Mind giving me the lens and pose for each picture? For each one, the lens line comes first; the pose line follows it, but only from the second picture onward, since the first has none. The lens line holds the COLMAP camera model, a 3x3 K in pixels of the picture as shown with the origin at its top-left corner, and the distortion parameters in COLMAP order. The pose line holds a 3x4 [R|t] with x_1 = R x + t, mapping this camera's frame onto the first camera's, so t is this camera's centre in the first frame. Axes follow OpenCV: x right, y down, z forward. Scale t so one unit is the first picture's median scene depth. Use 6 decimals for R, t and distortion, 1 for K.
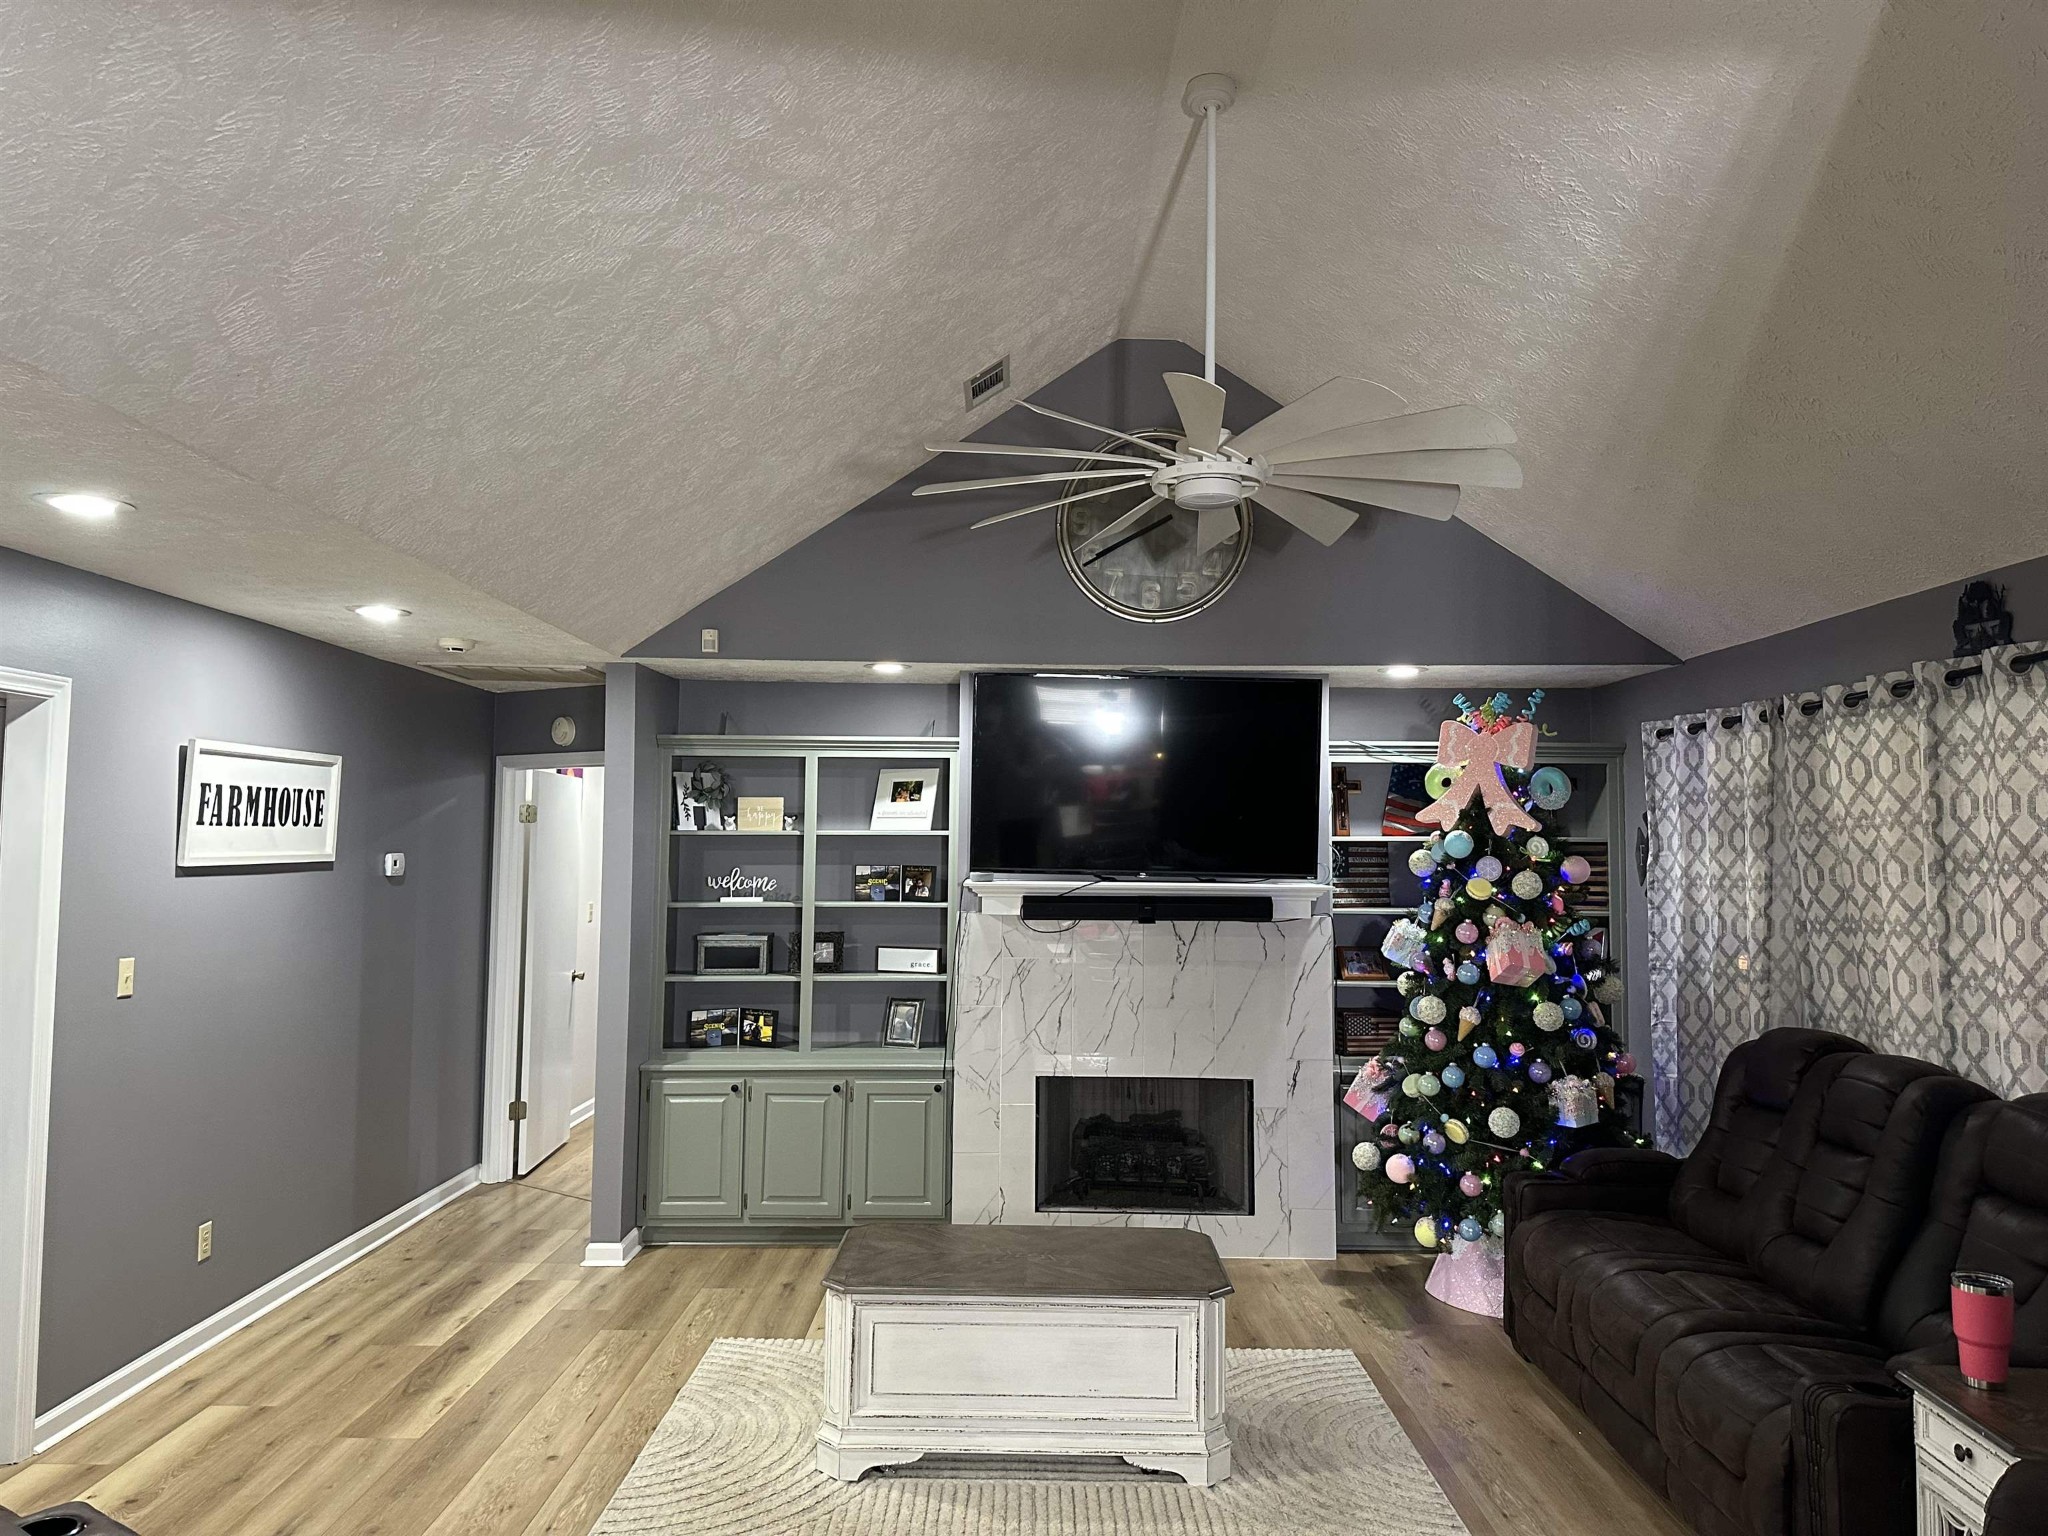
lens RADIAL K [[1436.9, 0, 1026.1], [0, 1436.9, 759.7], [0, 0, 1]] dist [0.100043, 0.000254]
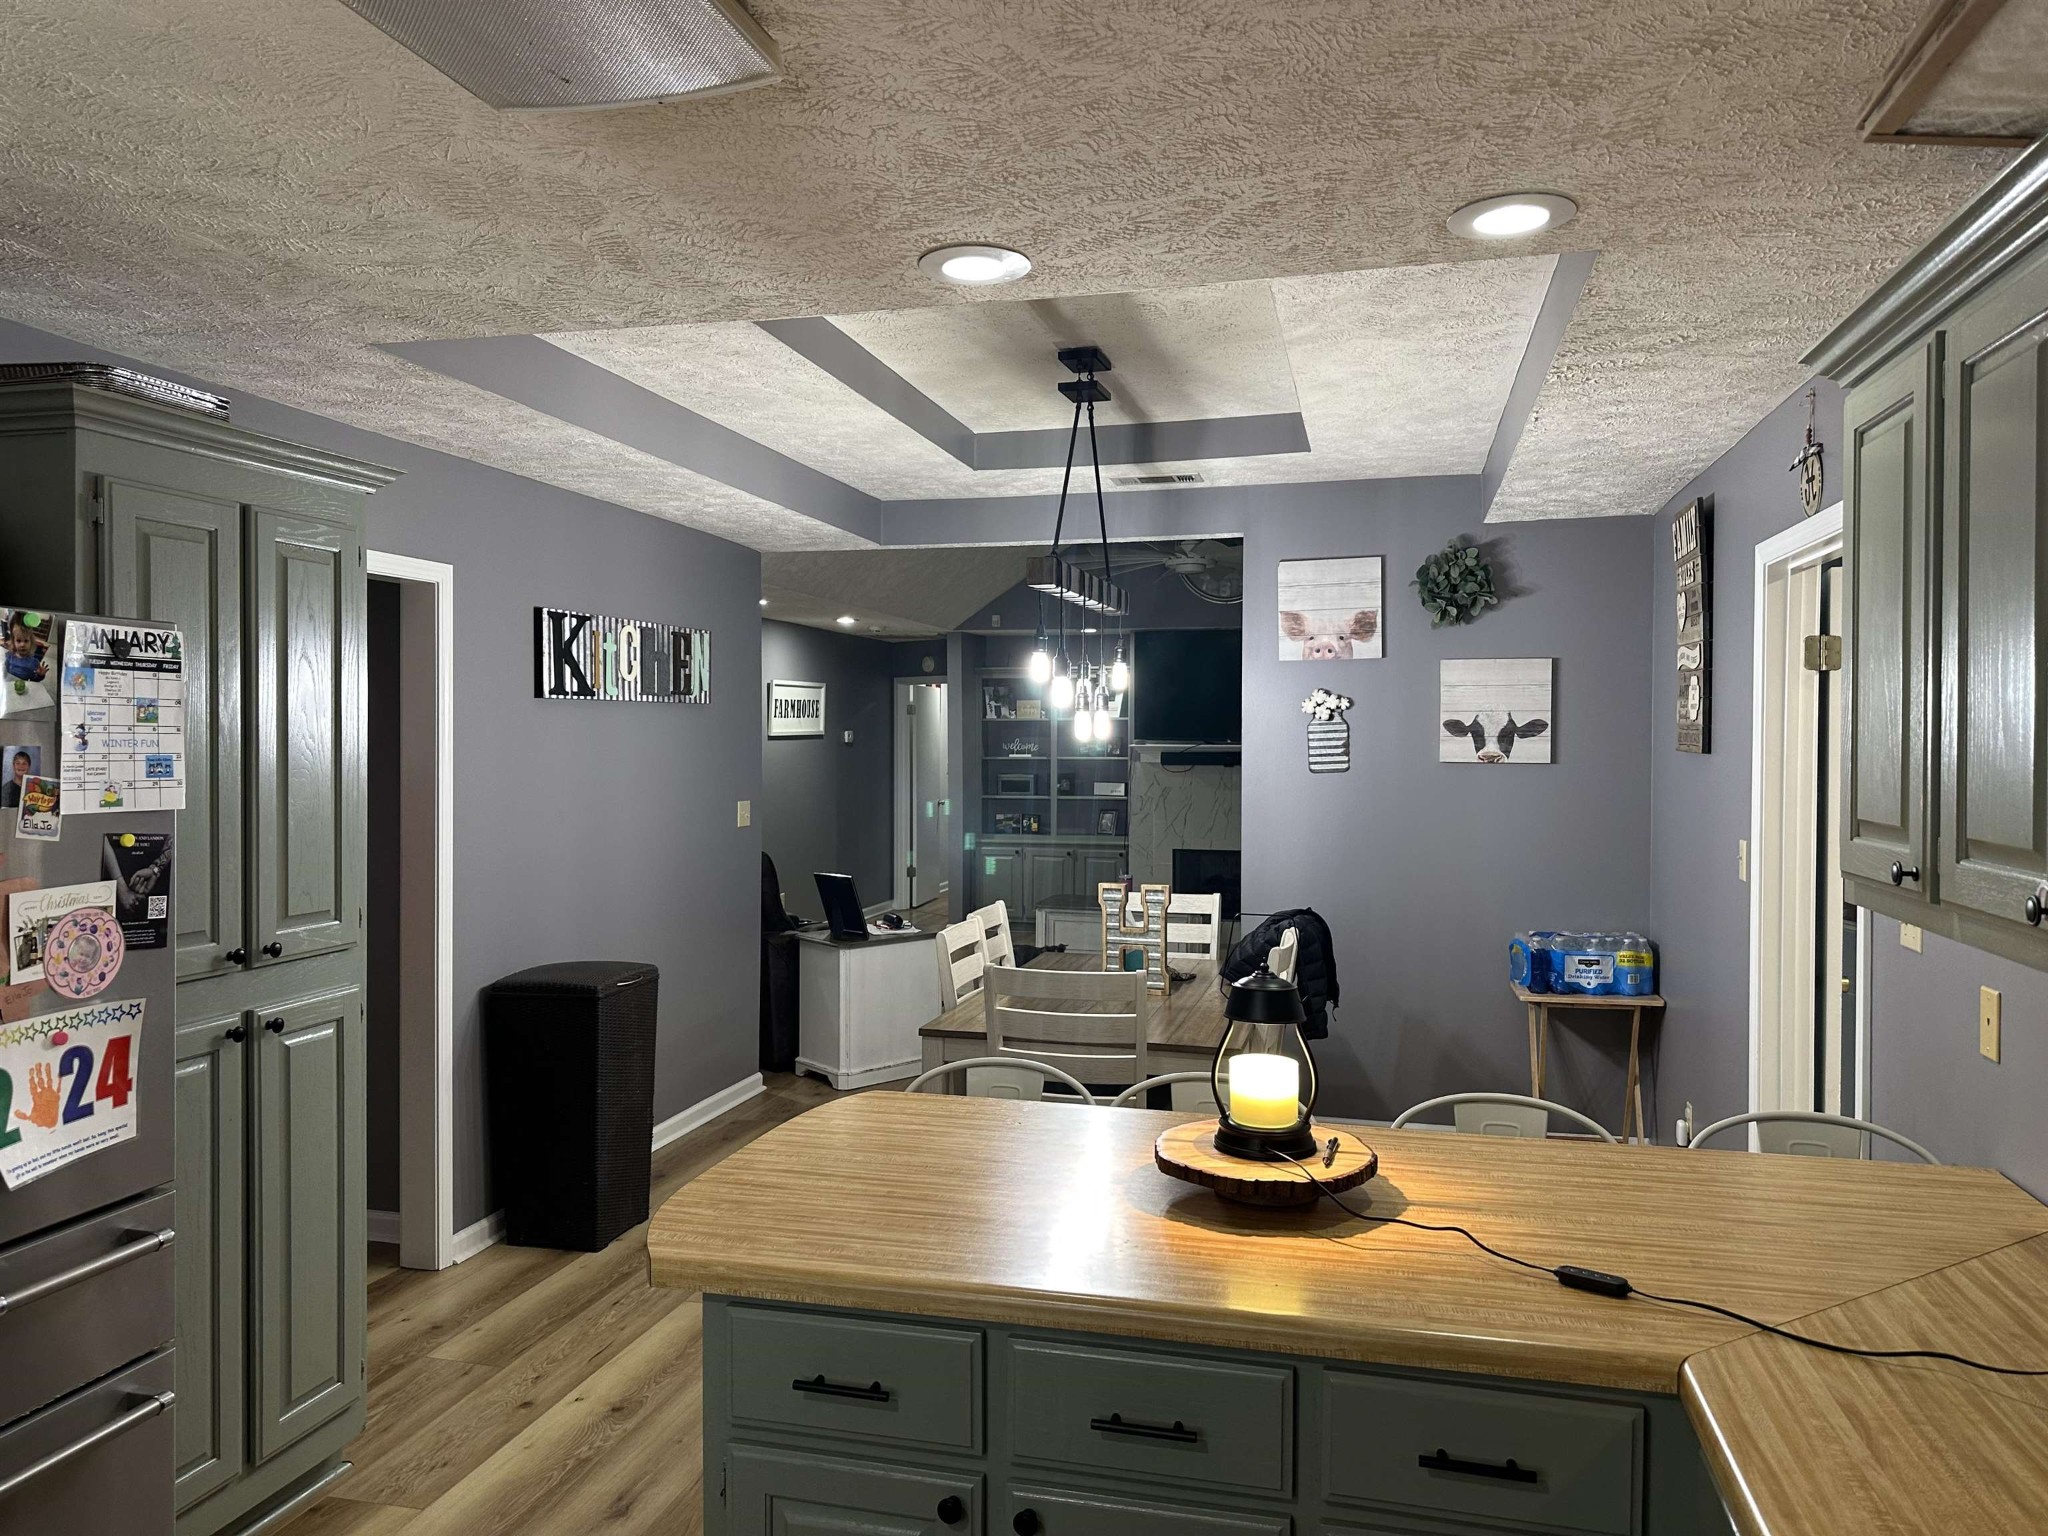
lens RADIAL K [[1436.9, 0, 1026.1], [0, 1436.9, 759.7], [0, 0, 1]] dist [0.100043, 0.000254]
pose [[0.969907, -0.001202, -0.243474, 0.262388], [0.021986, 0.996335, 0.082662, -0.050409], [0.242483, -0.085528, 0.966378, -0.788931]]
